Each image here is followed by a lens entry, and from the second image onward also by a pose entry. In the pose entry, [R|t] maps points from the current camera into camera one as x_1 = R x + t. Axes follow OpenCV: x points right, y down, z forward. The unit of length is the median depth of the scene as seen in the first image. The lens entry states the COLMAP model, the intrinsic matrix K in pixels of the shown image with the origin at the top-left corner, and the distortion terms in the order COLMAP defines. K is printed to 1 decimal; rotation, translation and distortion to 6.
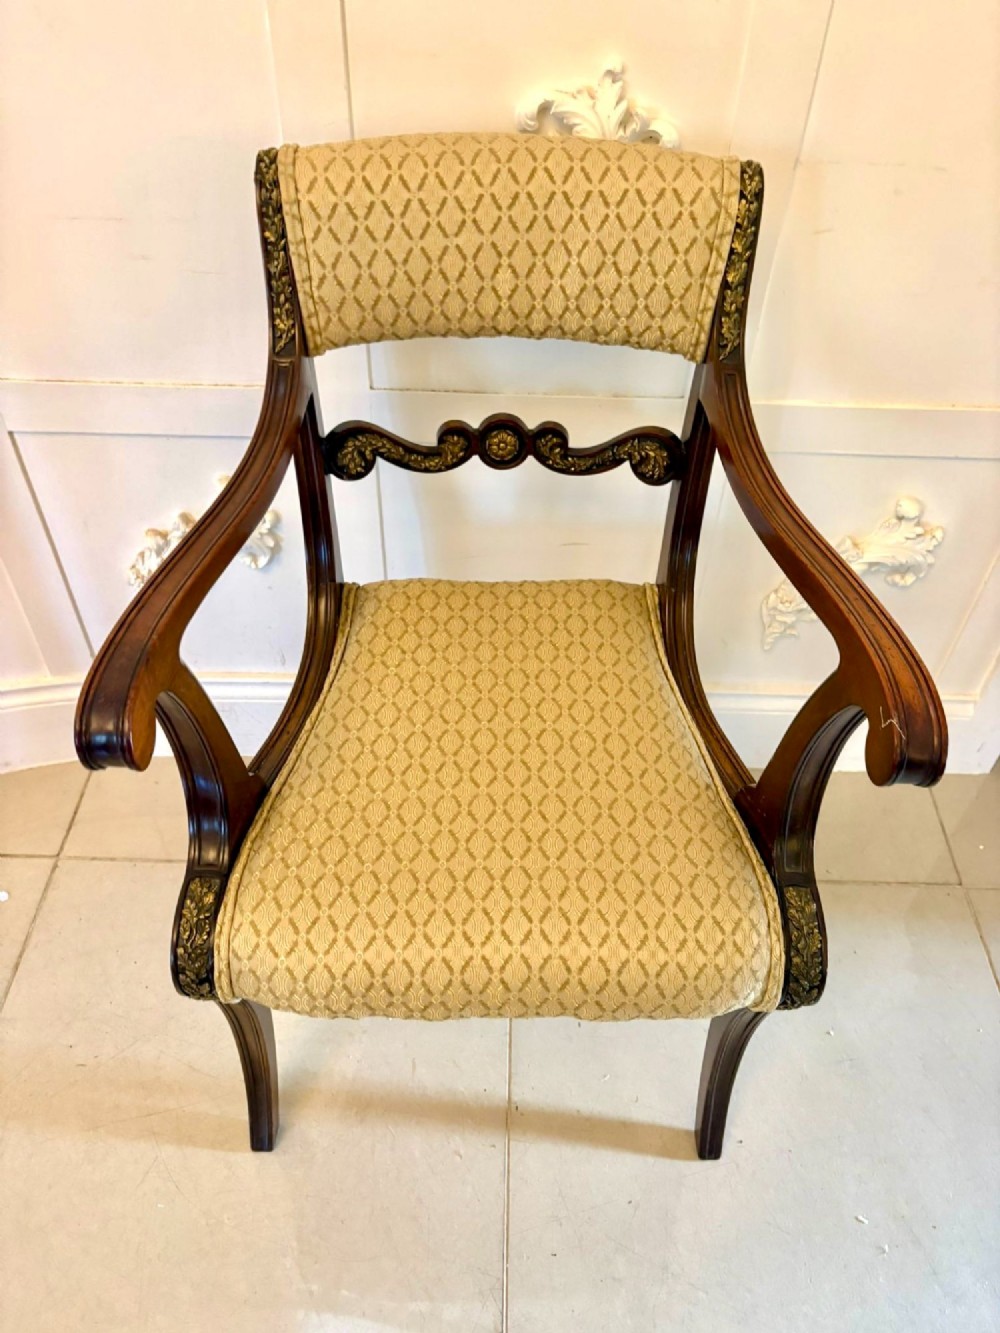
lens RADIAL K [[1047.0, 0, 510.8], [0, 1047.0, 693.1], [0, 0, 1]] dist [0.026626, -0.032376]
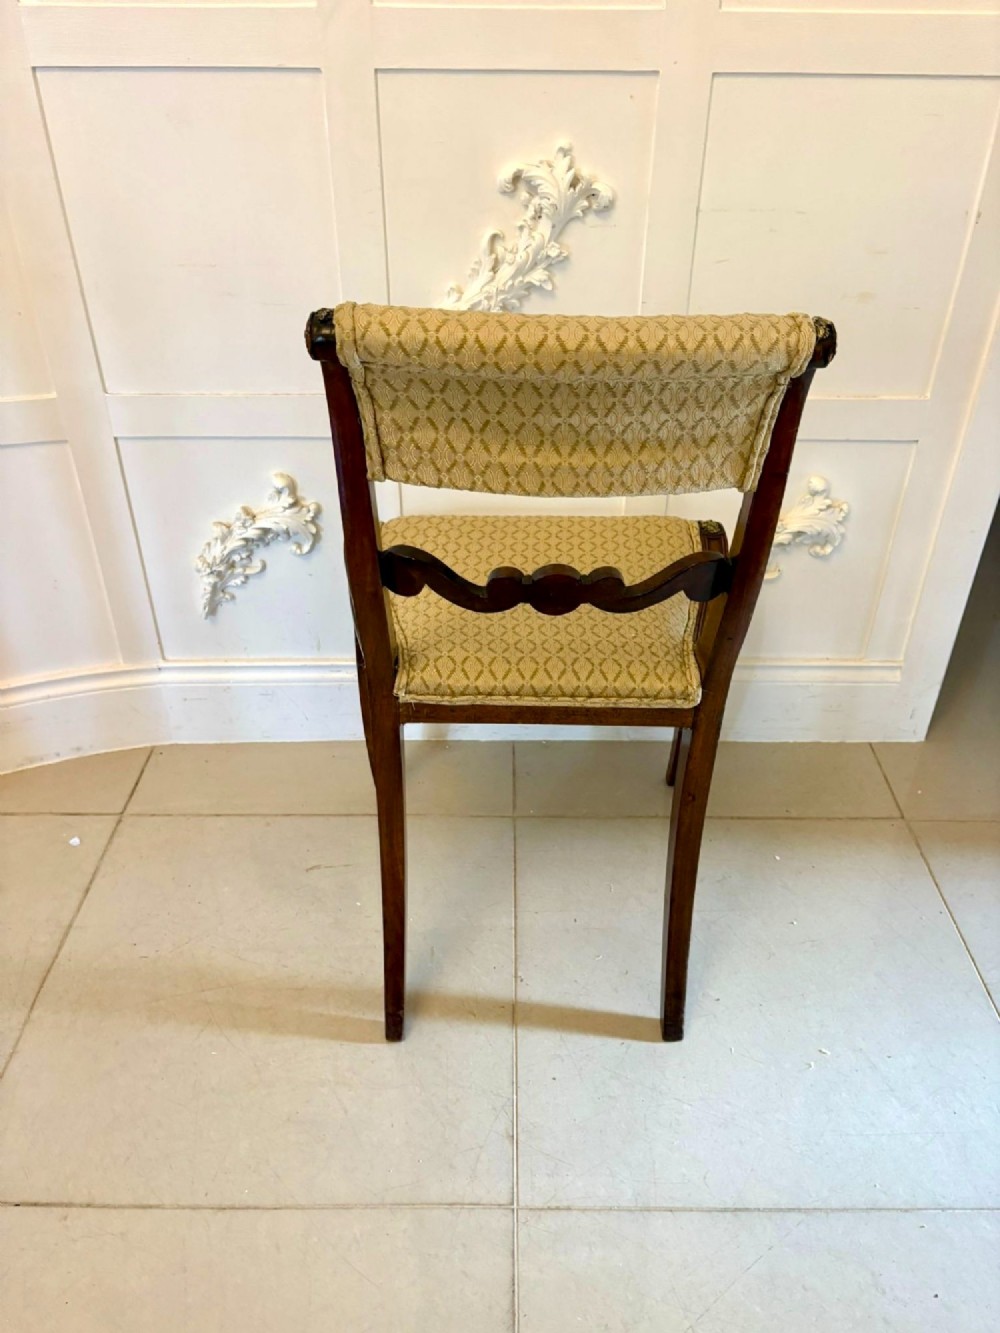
lens RADIAL K [[1047.0, 0, 519.0], [0, 1047.0, 675.6], [0, 0, 1]] dist [0.026626, -0.032376]
pose [[0.999590, -0.028201, 0.004877, 0.006071], [0.028595, 0.977159, -0.210579, 0.319002], [0.001173, 0.210632, 0.977565, -0.198529]]
